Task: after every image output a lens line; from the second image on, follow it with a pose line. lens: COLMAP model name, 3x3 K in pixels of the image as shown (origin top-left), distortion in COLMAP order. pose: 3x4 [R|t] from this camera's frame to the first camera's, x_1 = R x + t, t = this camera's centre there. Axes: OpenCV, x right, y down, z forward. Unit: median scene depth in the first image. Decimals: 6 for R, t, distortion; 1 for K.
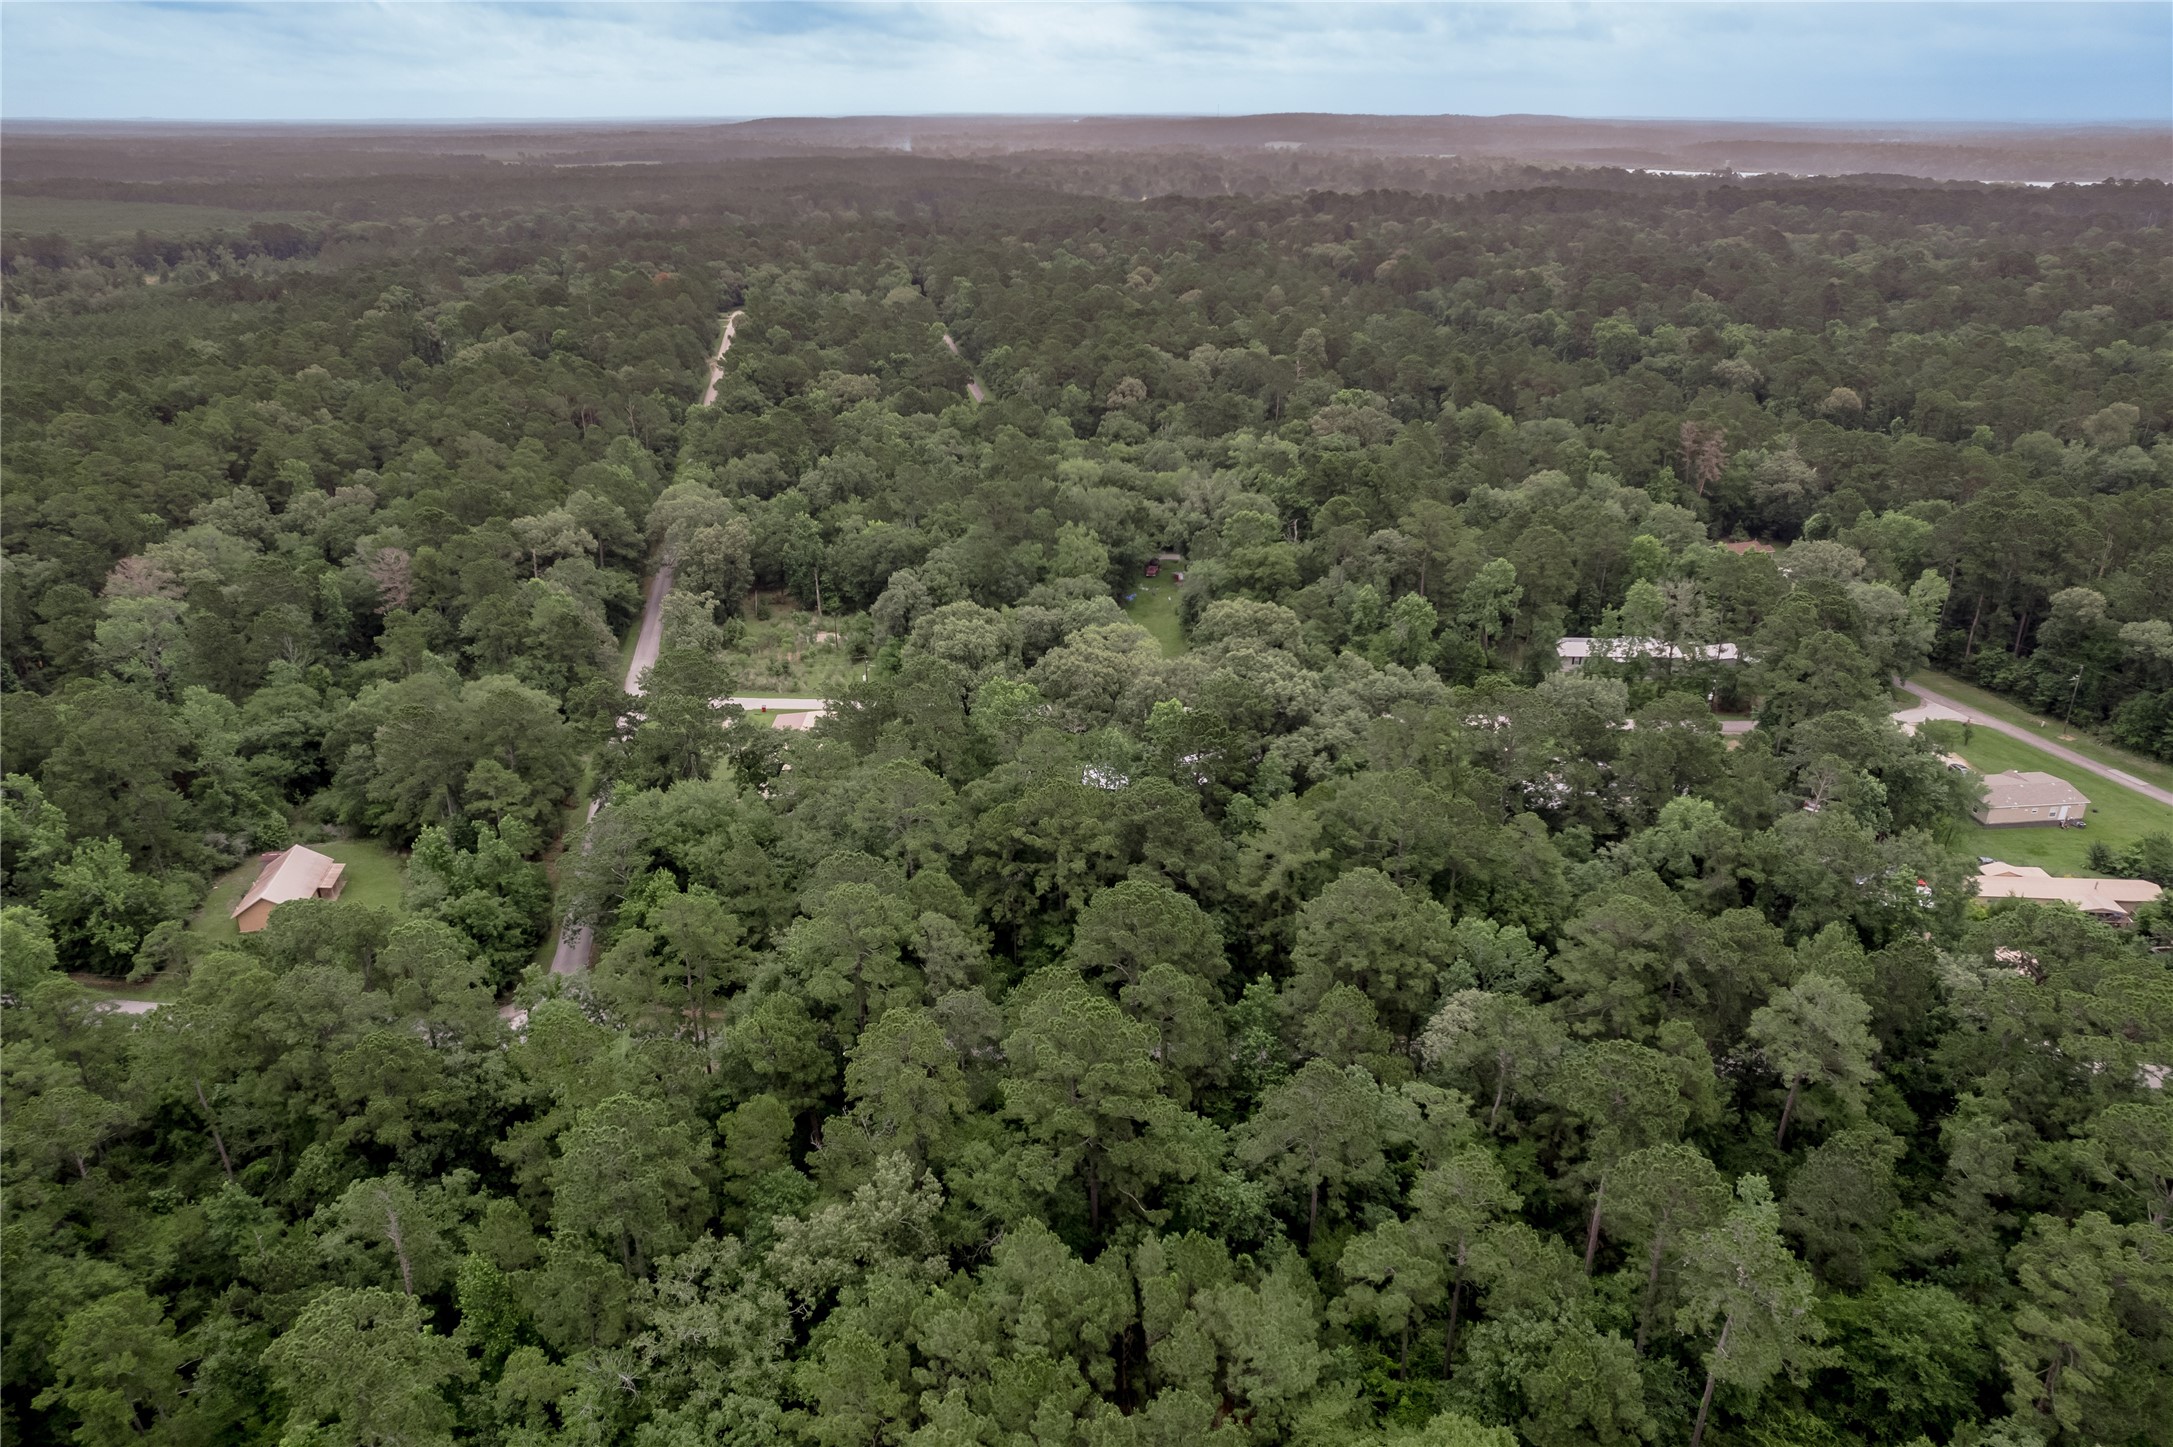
lens RADIAL K [[1418.3, 0, 1089.5], [0, 1418.3, 721.2], [0, 0, 1]] dist [-0.079882, 0.075296]
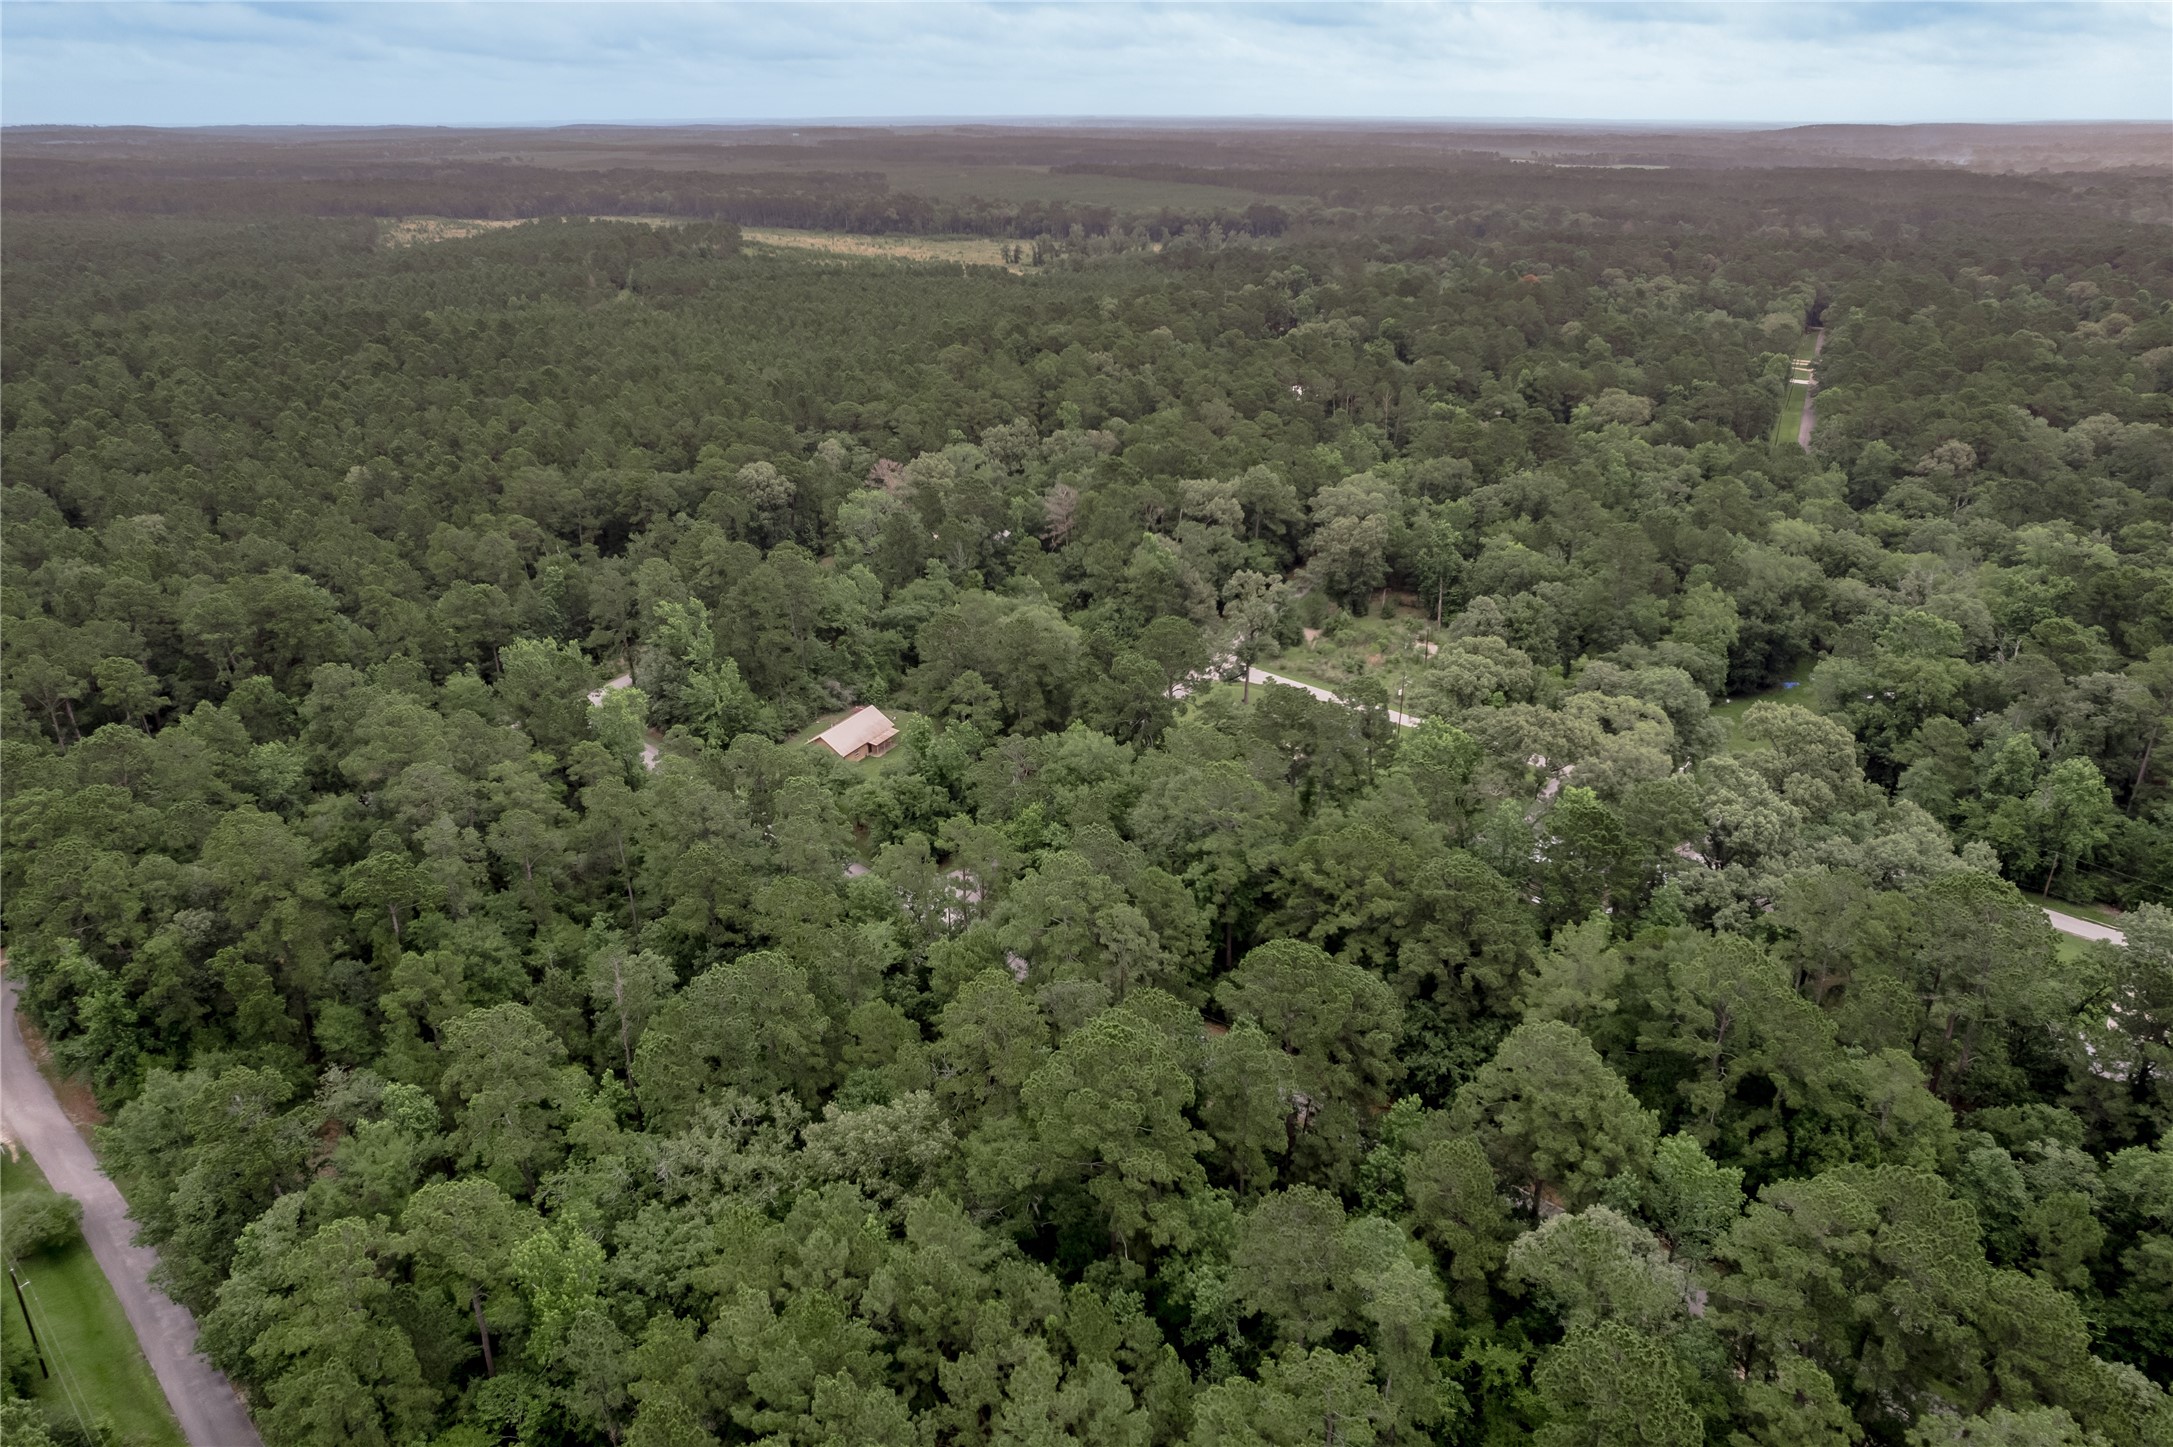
lens RADIAL K [[1400.5, 0, 1087.0], [0, 1400.5, 719.6], [0, 0, 1]] dist [-0.080562, 0.074794]
pose [[0.781443, 0.250687, -0.571405, 0.308341], [-0.249195, 0.964929, 0.082540, -0.051475], [0.572057, 0.077891, 0.816507, 0.119200]]
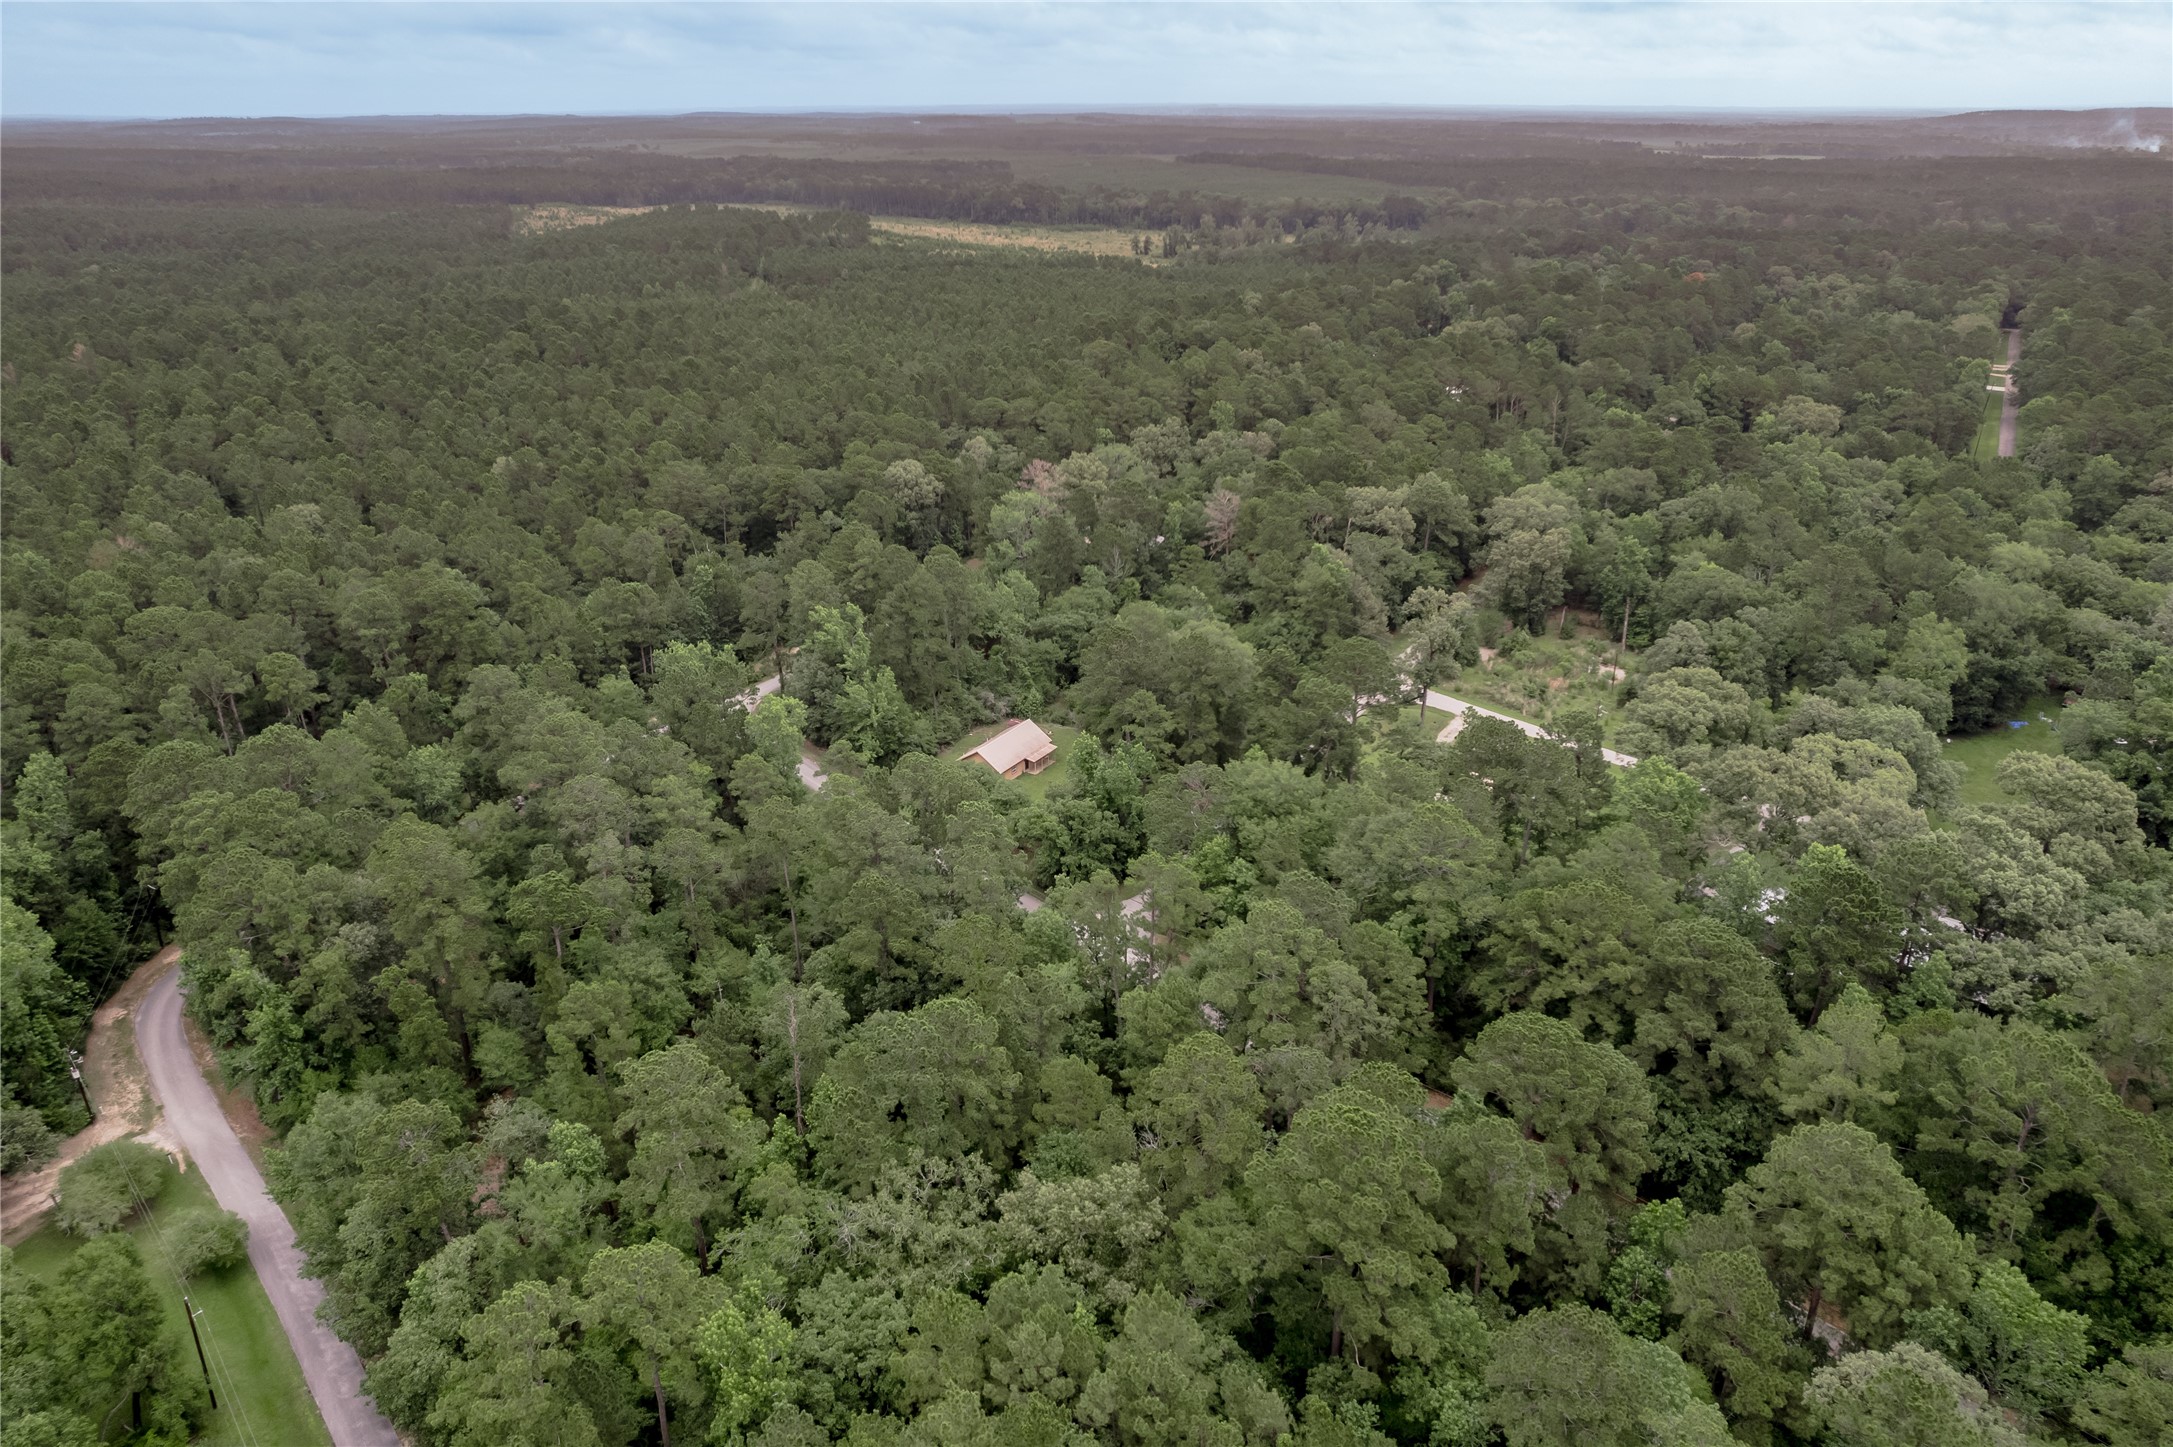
lens RADIAL K [[1420.4, 0, 1086.1], [0, 1420.4, 713.8], [0, 0, 1]] dist [-0.081071, 0.069892]
pose [[0.729681, 0.271802, -0.627446, 0.231455], [-0.270480, 0.957495, 0.100223, -0.052093], [0.628017, 0.096581, 0.772183, 0.121016]]
